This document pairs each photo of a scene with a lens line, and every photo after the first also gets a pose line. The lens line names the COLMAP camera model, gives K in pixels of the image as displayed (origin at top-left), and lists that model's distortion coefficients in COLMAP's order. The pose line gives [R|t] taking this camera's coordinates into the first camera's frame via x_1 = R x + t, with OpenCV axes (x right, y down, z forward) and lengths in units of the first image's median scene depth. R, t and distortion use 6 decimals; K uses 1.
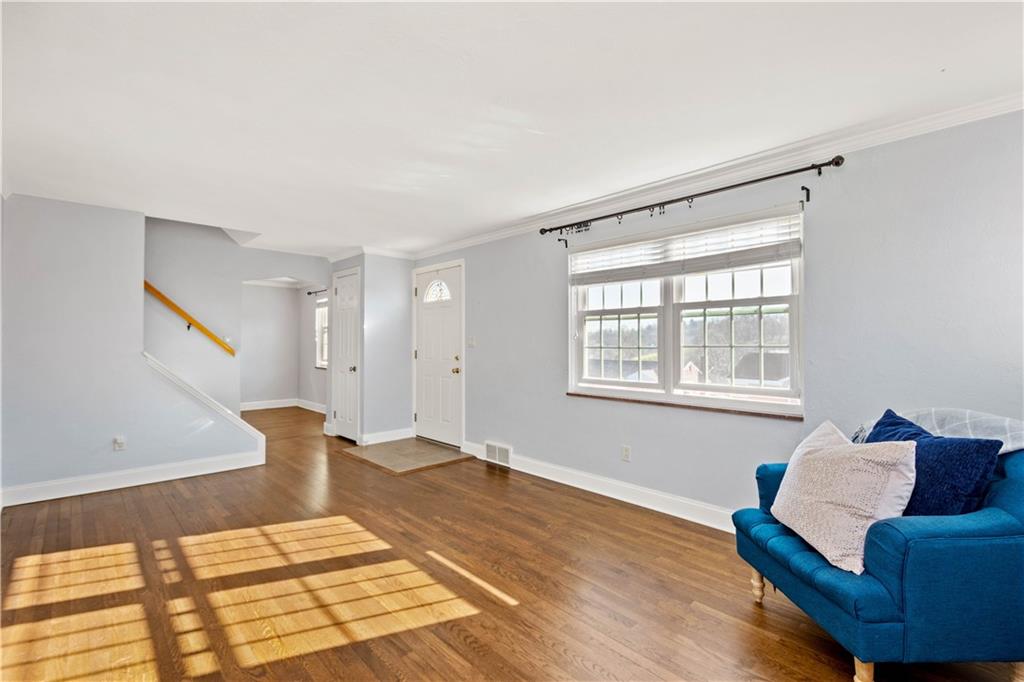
lens RADIAL K [[446.4, 0, 507.5], [0, 446.4, 339.1], [0, 0, 1]] dist [0.004419, 0.000732]
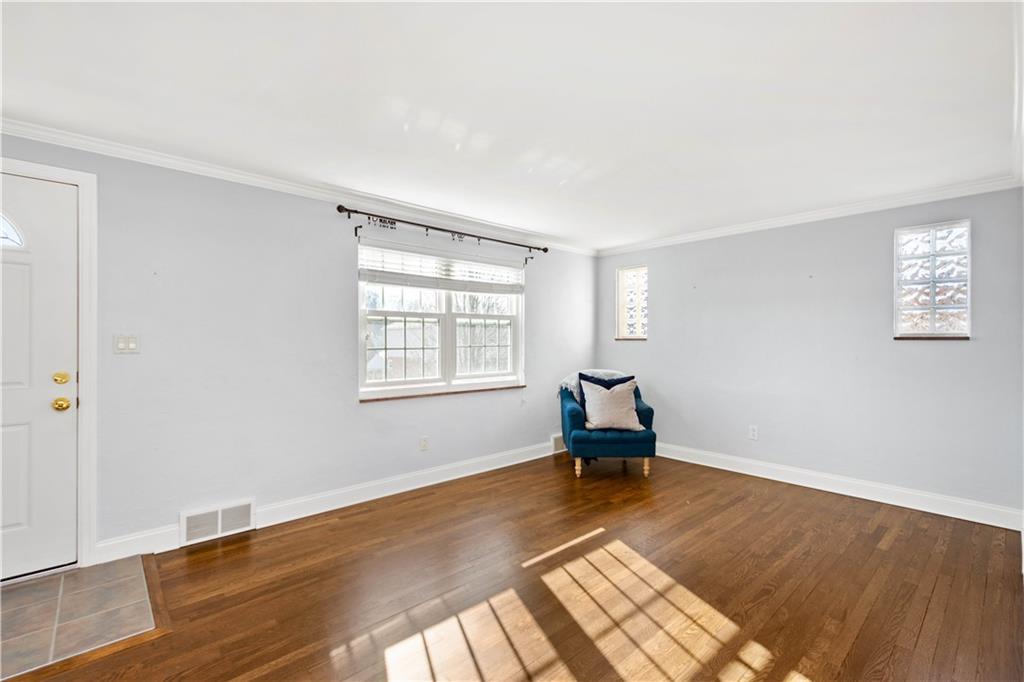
lens RADIAL K [[446.4, 0, 517.4], [0, 446.4, 344.1], [0, 0, 1]] dist [0.004419, 0.000732]
pose [[0.025948, -0.002538, 0.999660, -0.887241], [-0.004371, 0.999987, 0.002652, 0.005110], [-0.999654, -0.004438, 0.025937, 0.786611]]
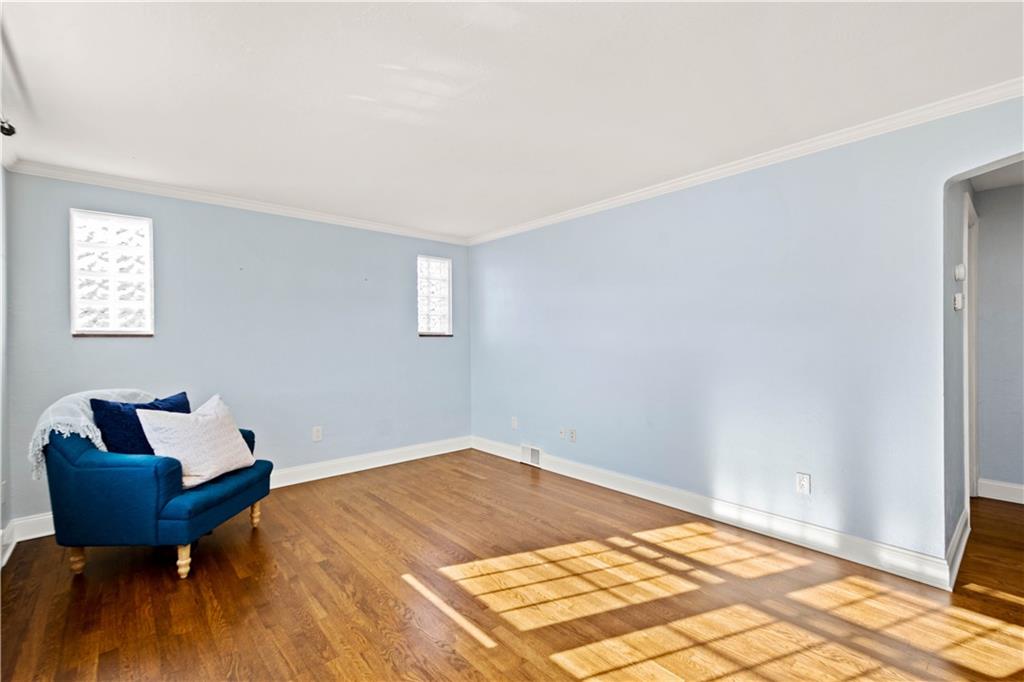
lens RADIAL K [[446.4, 0, 515.6], [0, 446.4, 340.2], [0, 0, 1]] dist [0.004419, 0.000732]
pose [[-0.999437, 0.005176, 0.033147, -0.188157], [0.005193, 0.999986, 0.000454, 0.005420], [-0.033144, 0.000626, -0.999450, 1.336286]]
